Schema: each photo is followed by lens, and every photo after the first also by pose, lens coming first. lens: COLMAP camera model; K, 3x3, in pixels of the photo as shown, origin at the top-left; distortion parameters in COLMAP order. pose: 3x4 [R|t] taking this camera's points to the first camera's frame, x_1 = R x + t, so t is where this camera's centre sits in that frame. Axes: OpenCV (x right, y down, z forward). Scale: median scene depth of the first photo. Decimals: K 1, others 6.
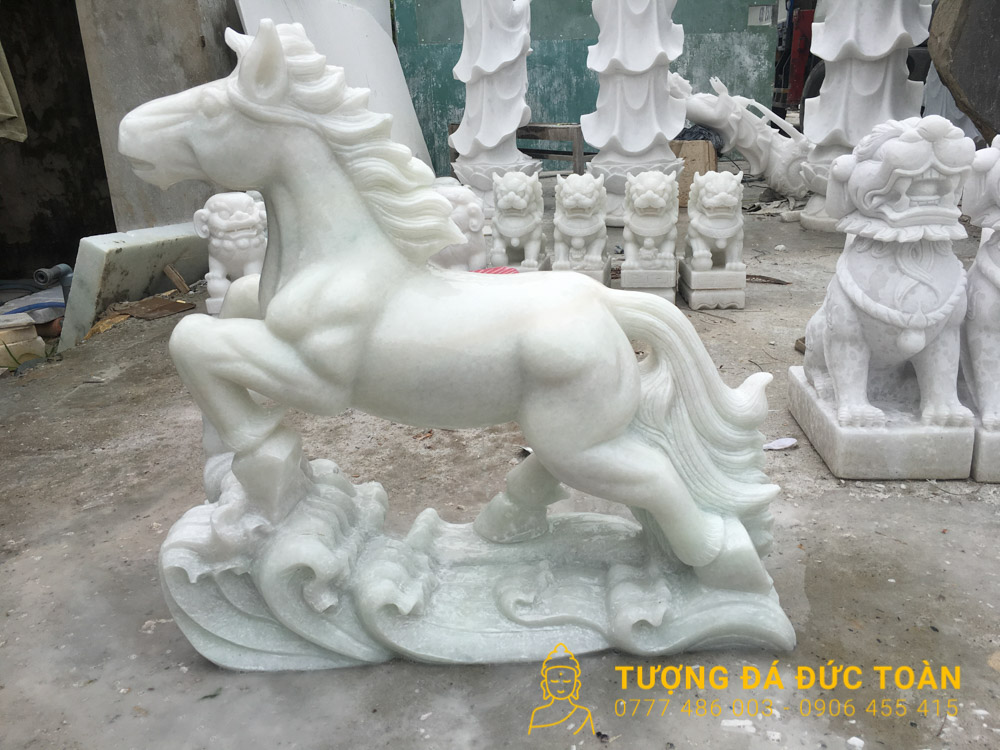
lens RADIAL K [[861.9, 0, 500.0], [0, 861.9, 375.0], [0, 0, 1]] dist [0.087952, -0.134122]
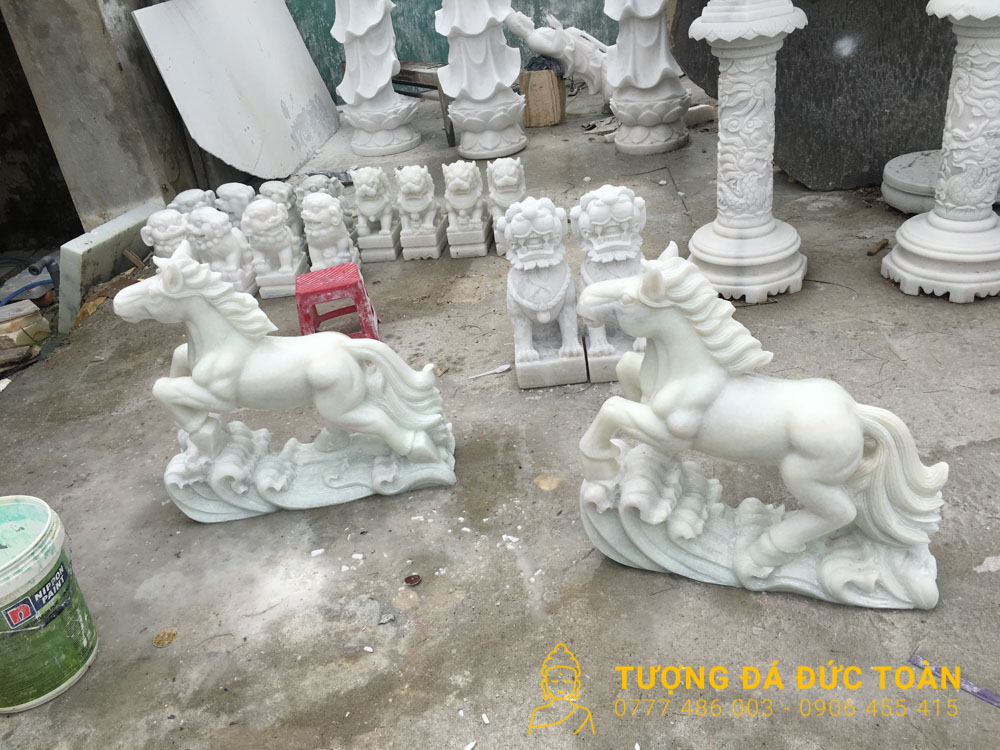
lens RADIAL K [[861.9, 0, 500.0], [0, 861.9, 375.0], [0, 0, 1]] dist [0.087952, -0.134122]
pose [[0.993354, -0.113645, 0.018236, 0.185704], [0.108623, 0.978016, 0.178007, -0.145673], [-0.038065, -0.174843, 0.983860, -0.483568]]
